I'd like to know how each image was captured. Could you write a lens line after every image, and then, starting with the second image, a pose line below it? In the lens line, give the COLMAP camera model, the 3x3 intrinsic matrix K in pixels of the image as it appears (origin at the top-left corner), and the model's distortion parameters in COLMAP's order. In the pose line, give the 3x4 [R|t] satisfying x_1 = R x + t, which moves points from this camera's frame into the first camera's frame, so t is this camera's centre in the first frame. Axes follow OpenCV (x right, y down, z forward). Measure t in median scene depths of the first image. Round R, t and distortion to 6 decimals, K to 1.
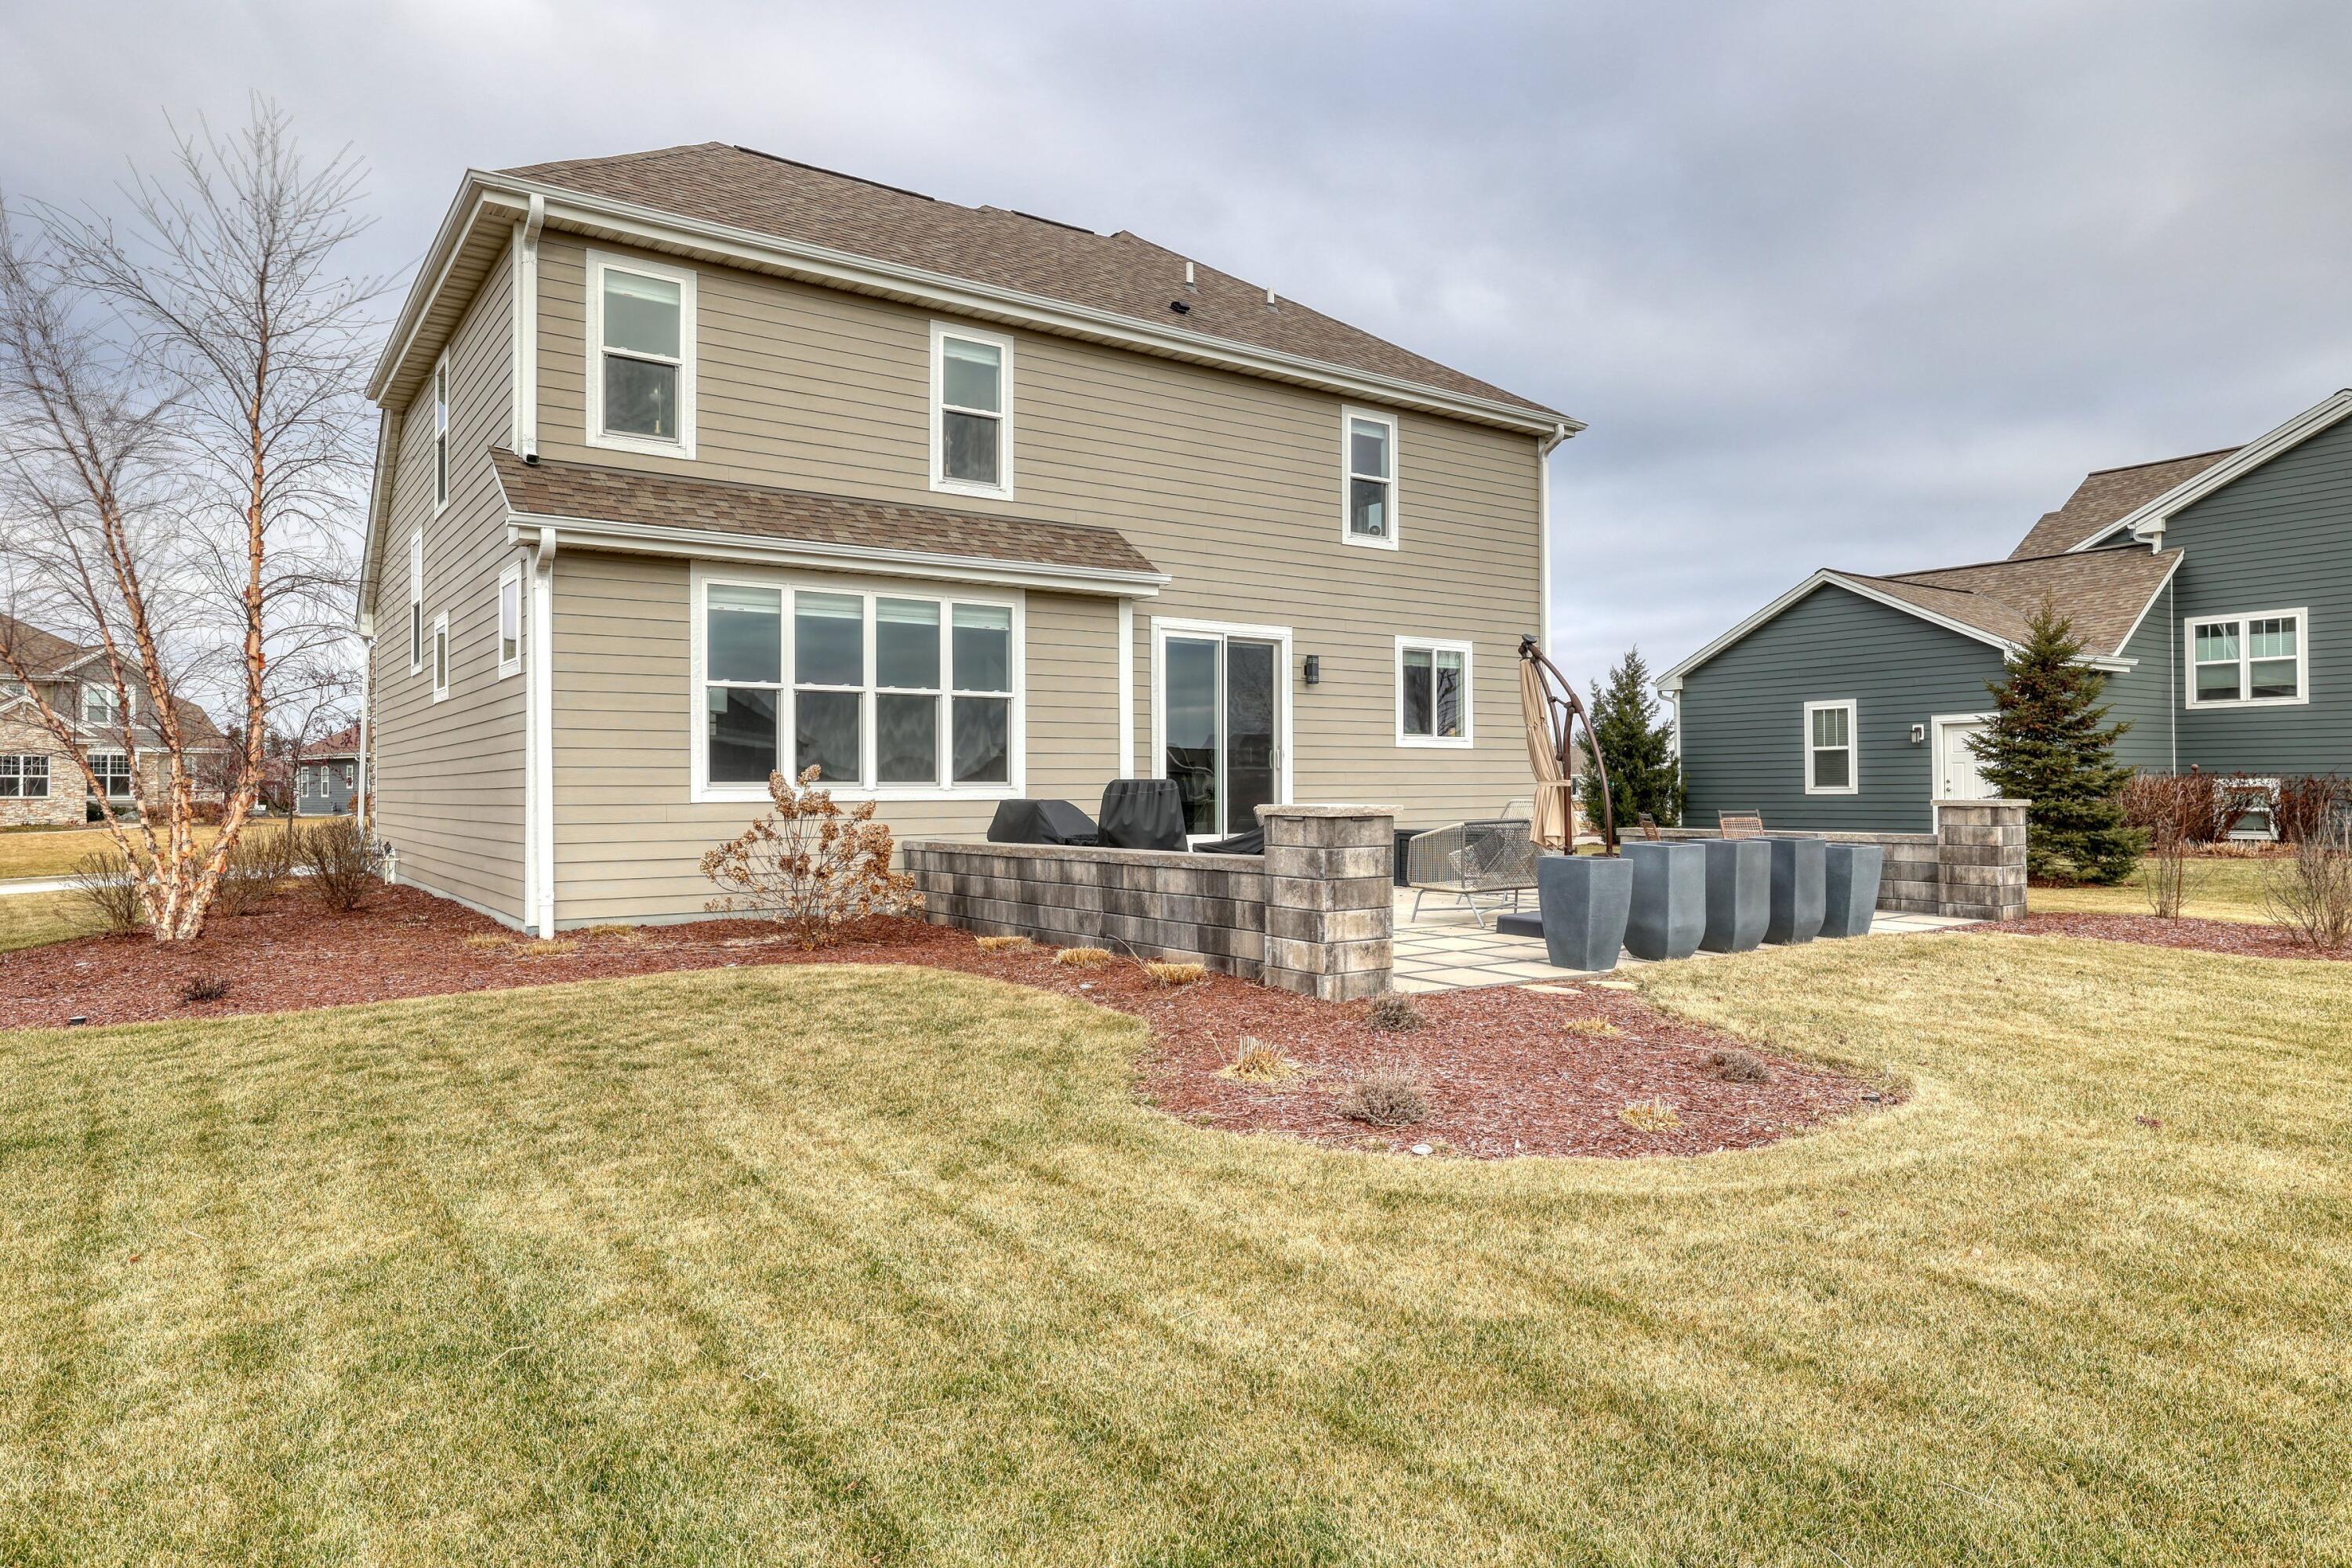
lens RADIAL K [[1406.2, 0, 1182.3], [0, 1406.2, 774.9], [0, 0, 1]] dist [0.000352, -0.001120]
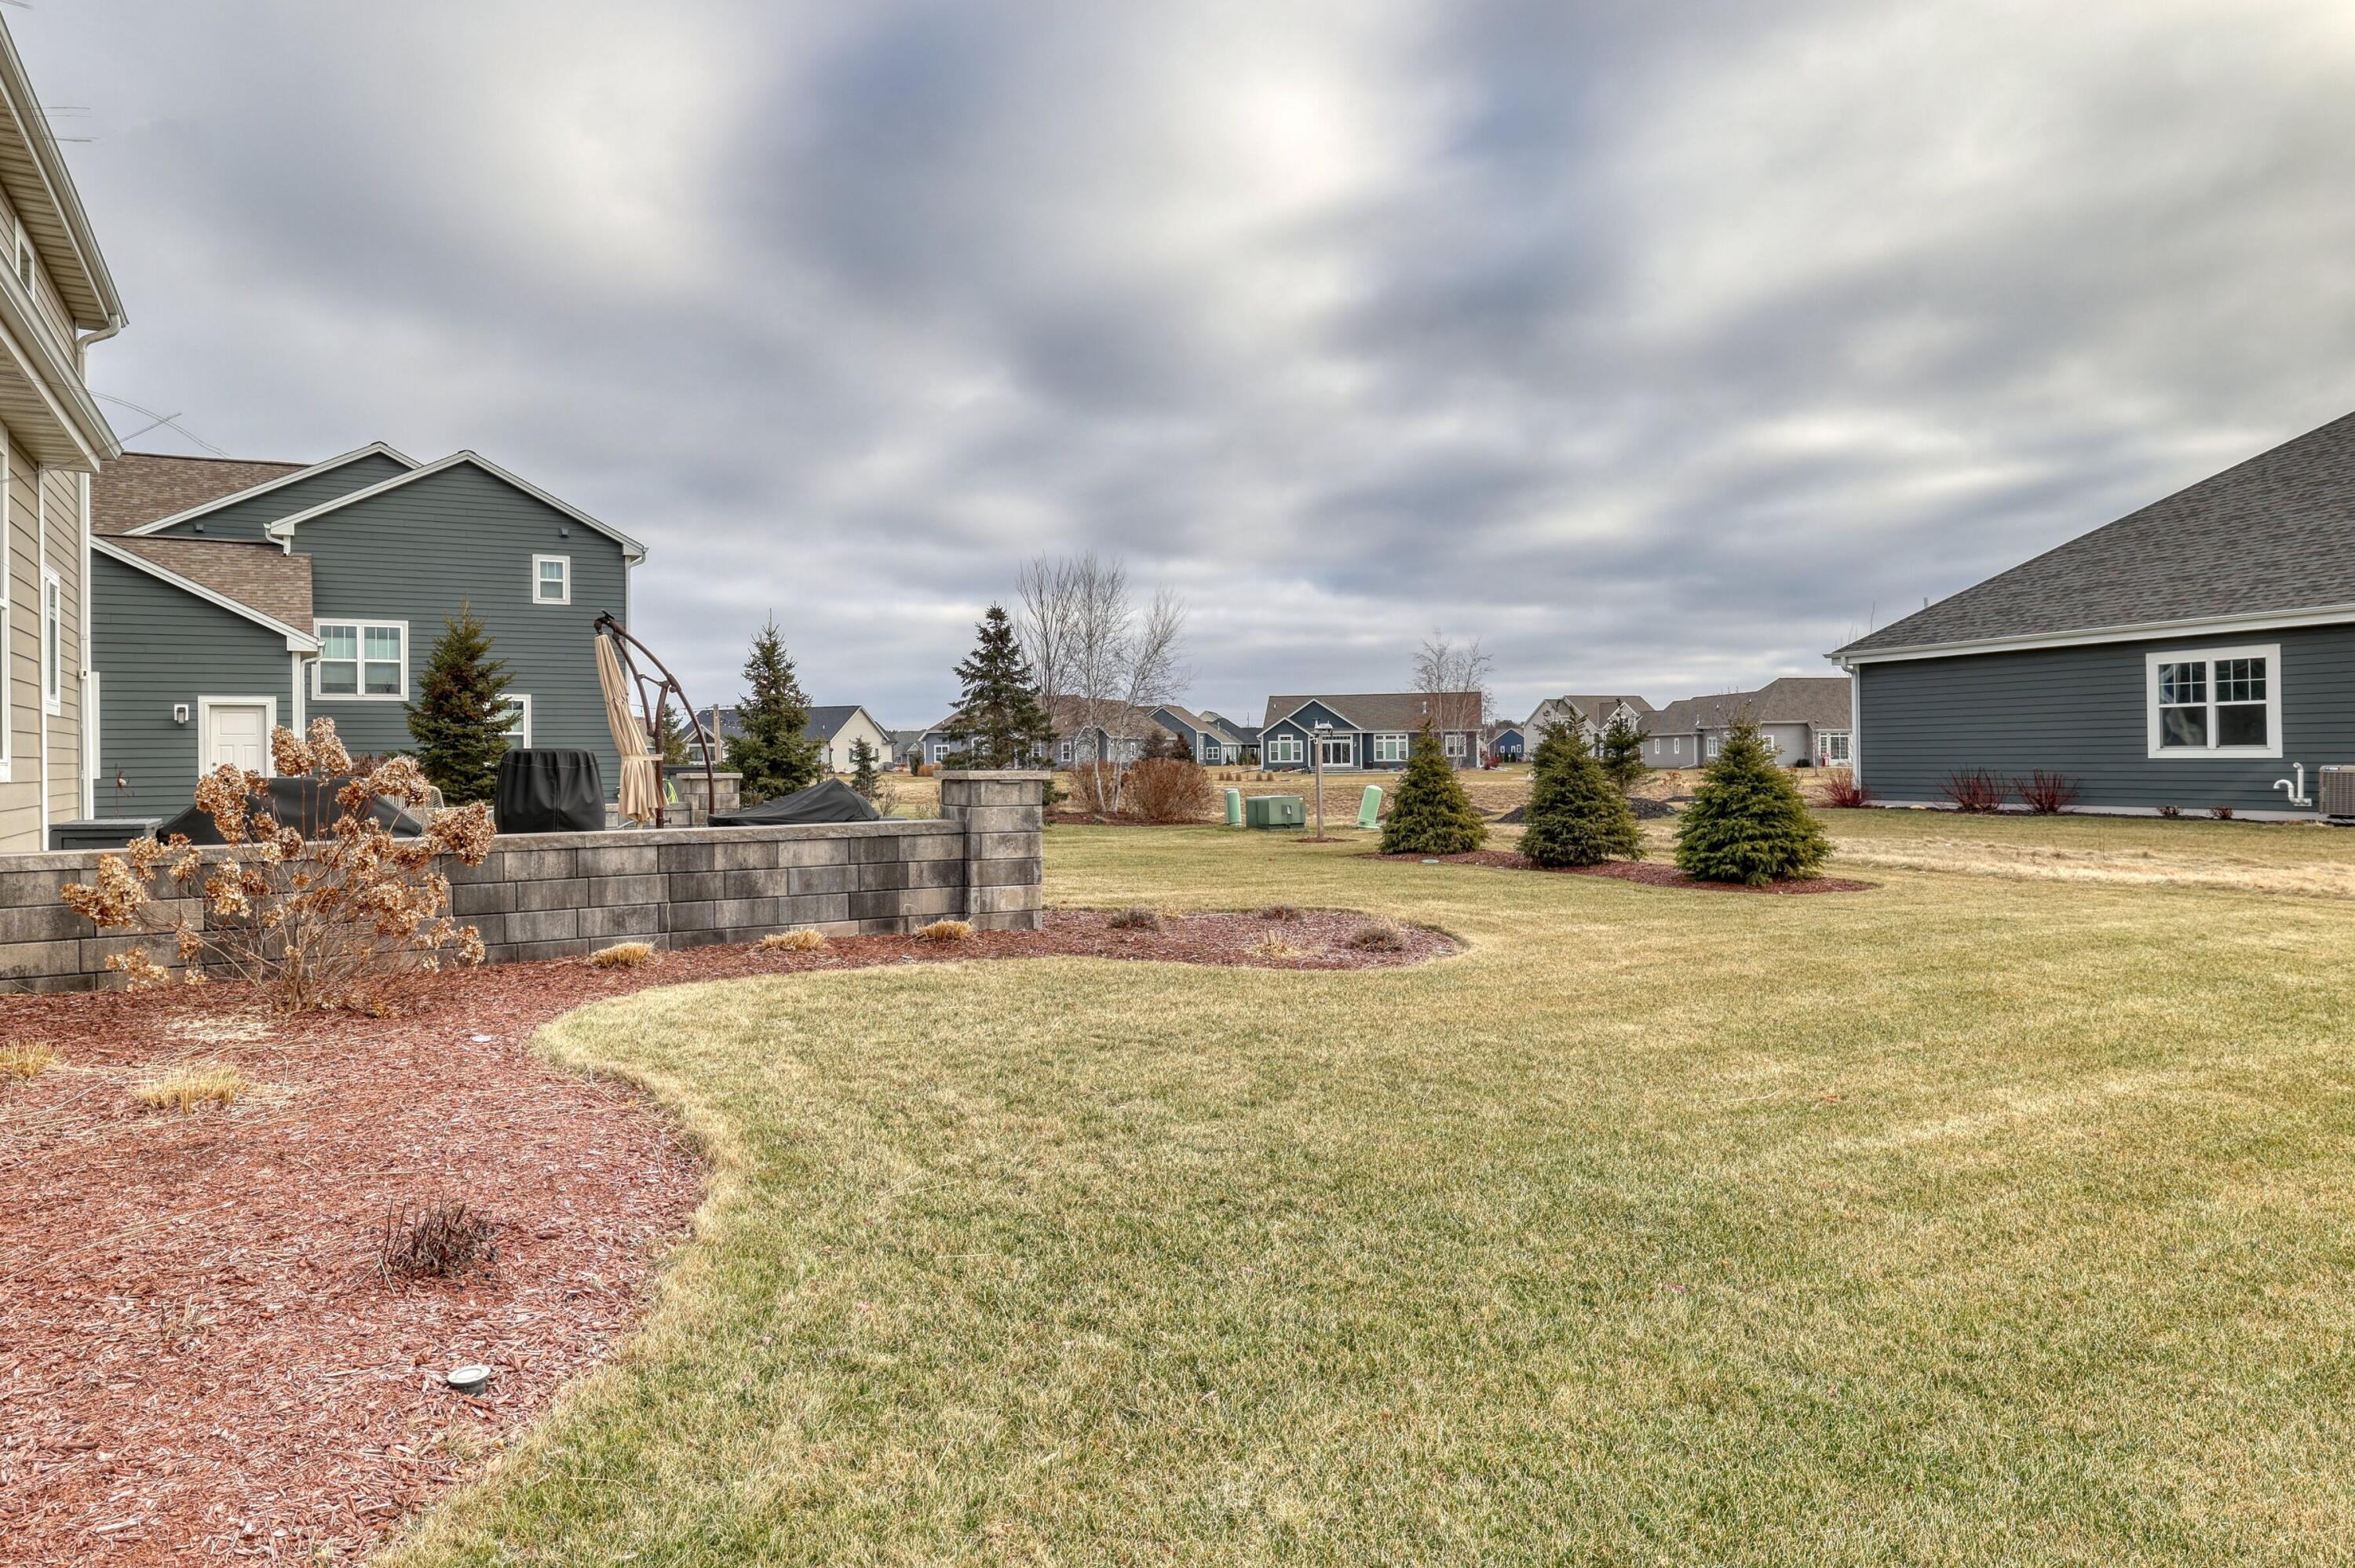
lens RADIAL K [[1407.8, 0, 1168.3], [0, 1407.8, 775.3], [0, 0, 1]] dist [0.000352, -0.001120]
pose [[0.084676, -0.004768, 0.996397, -0.633808], [-0.001214, 0.999987, 0.004888, 0.011429], [-0.996408, -0.001624, 0.084669, 0.451563]]
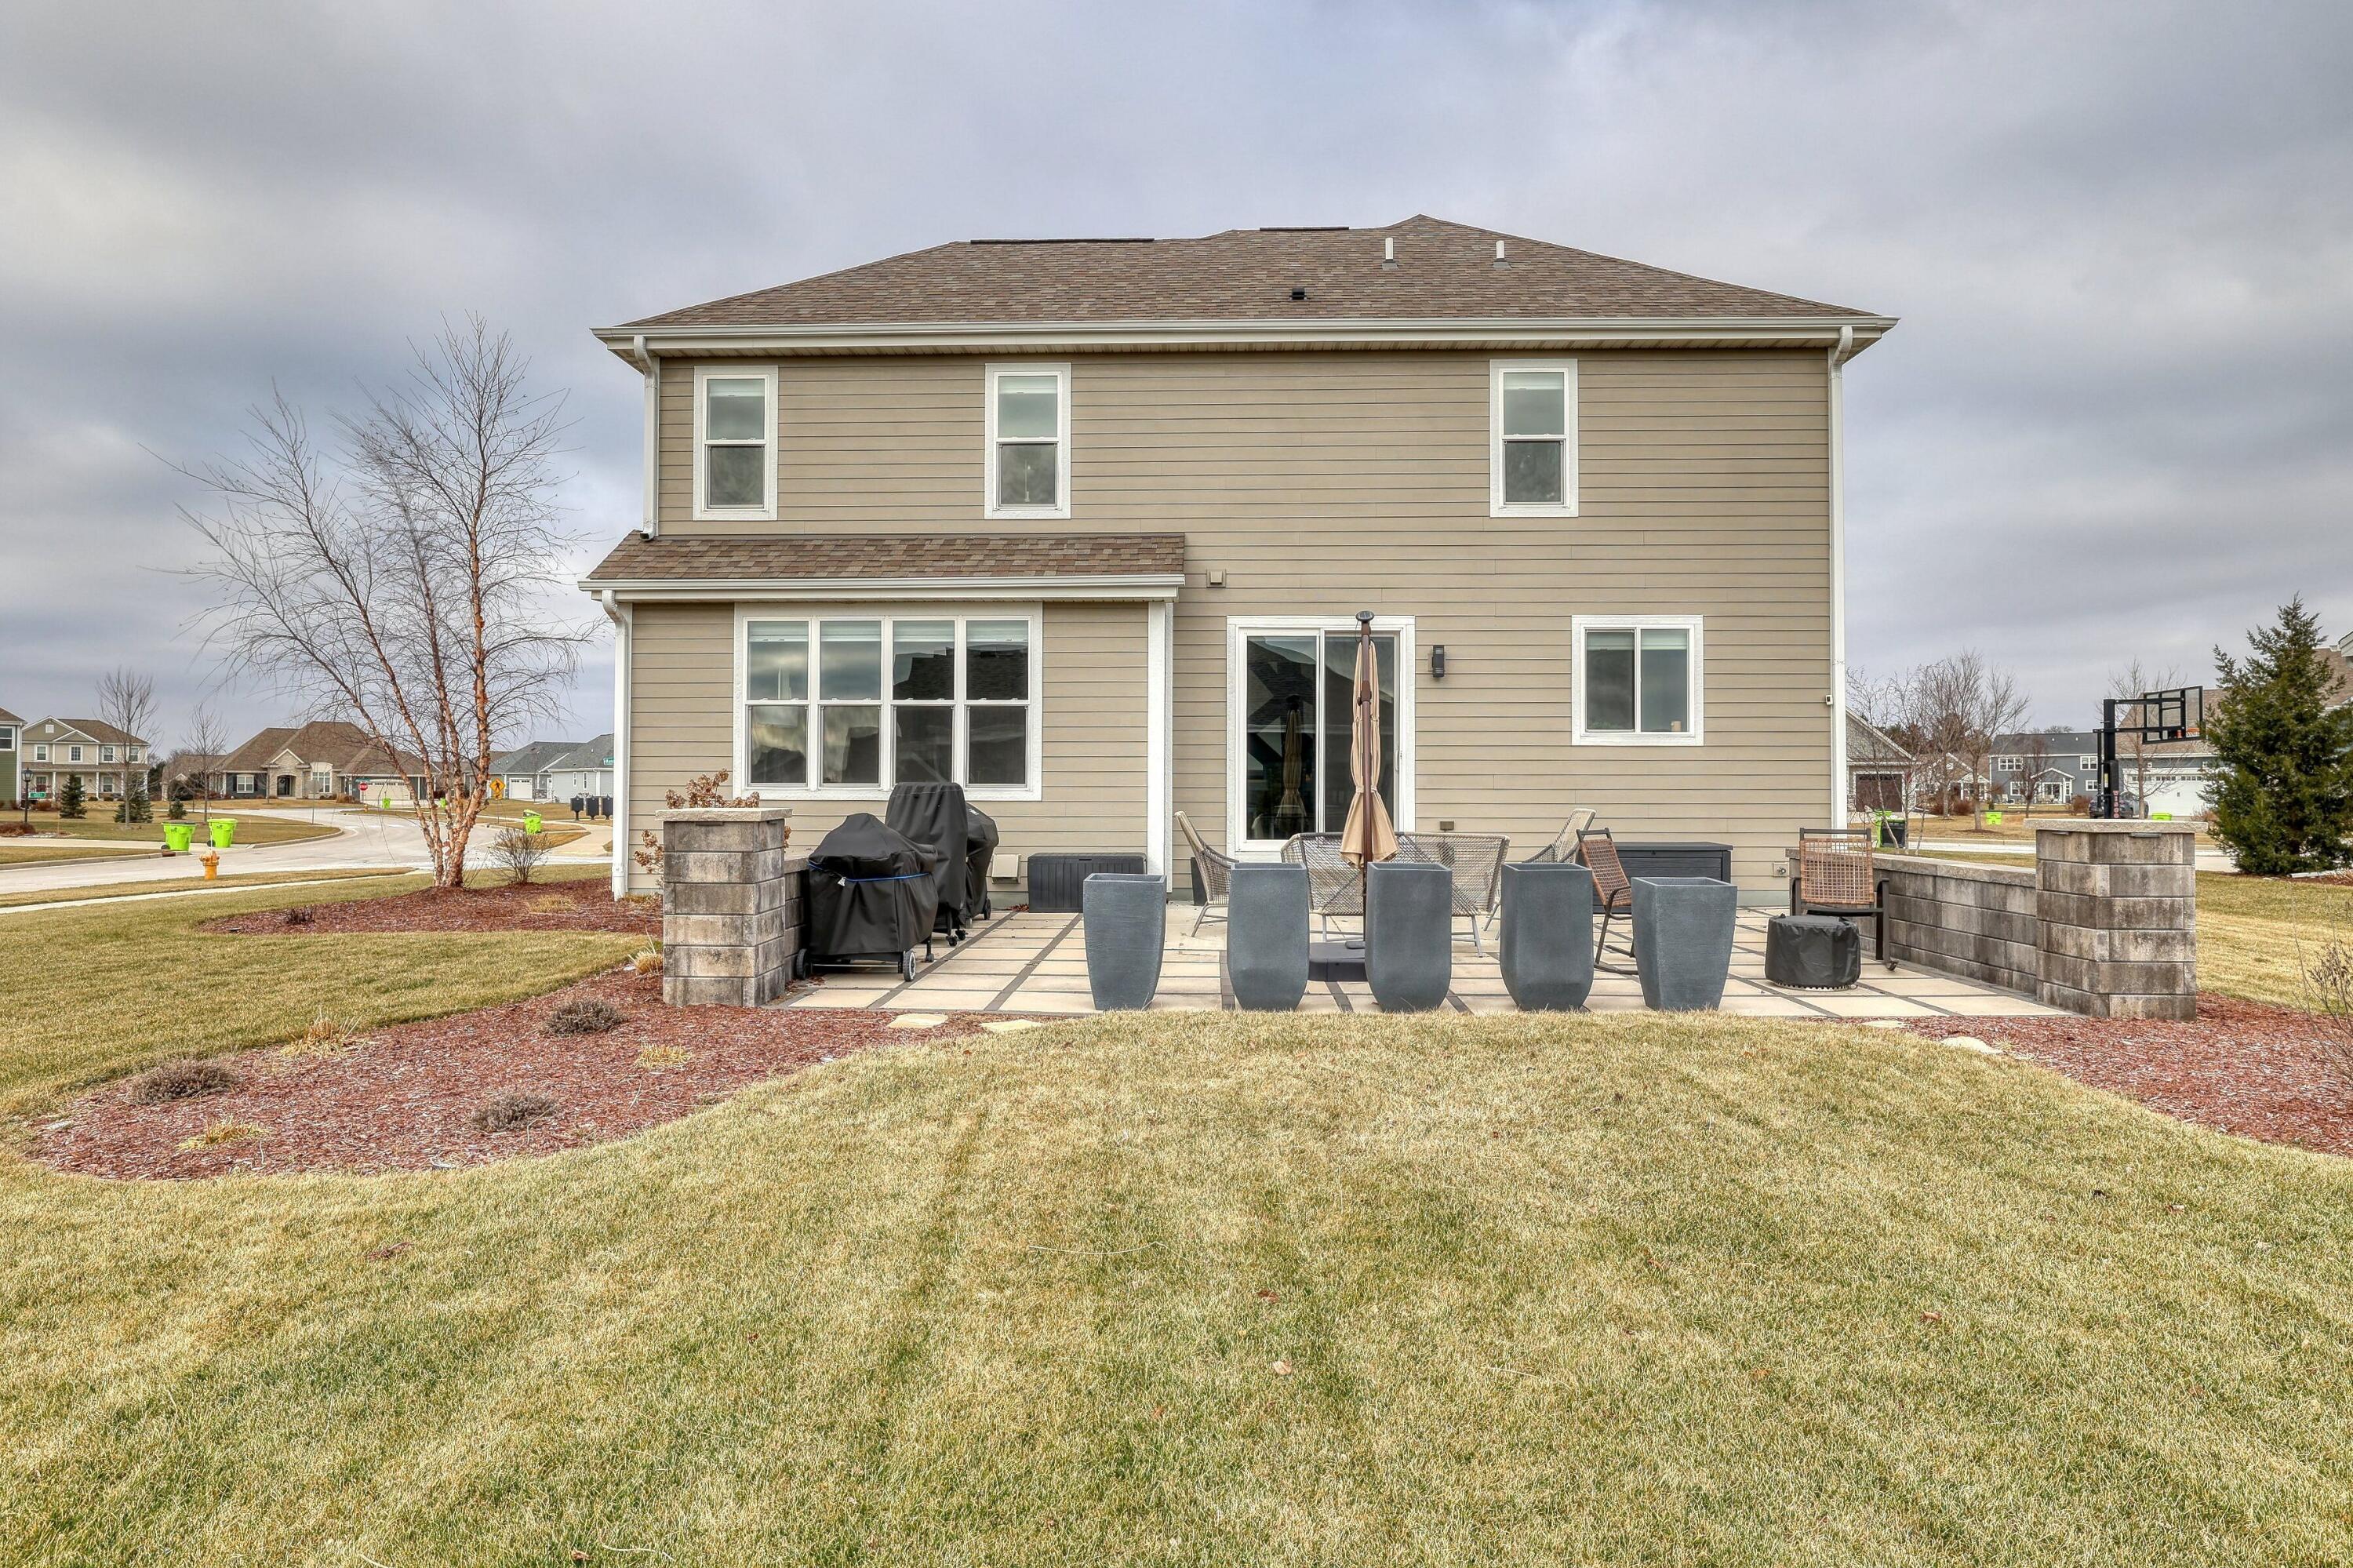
lens RADIAL K [[1206.0, 0, 1170.1], [0, 1206.0, 795.7], [0, 0, 1]] dist [-0.010172, -0.001541]
pose [[0.799574, 0.004118, -0.600554, 0.496833], [0.000531, 0.999971, 0.007564, 0.006539], [0.600568, -0.006367, 0.799549, 0.328443]]
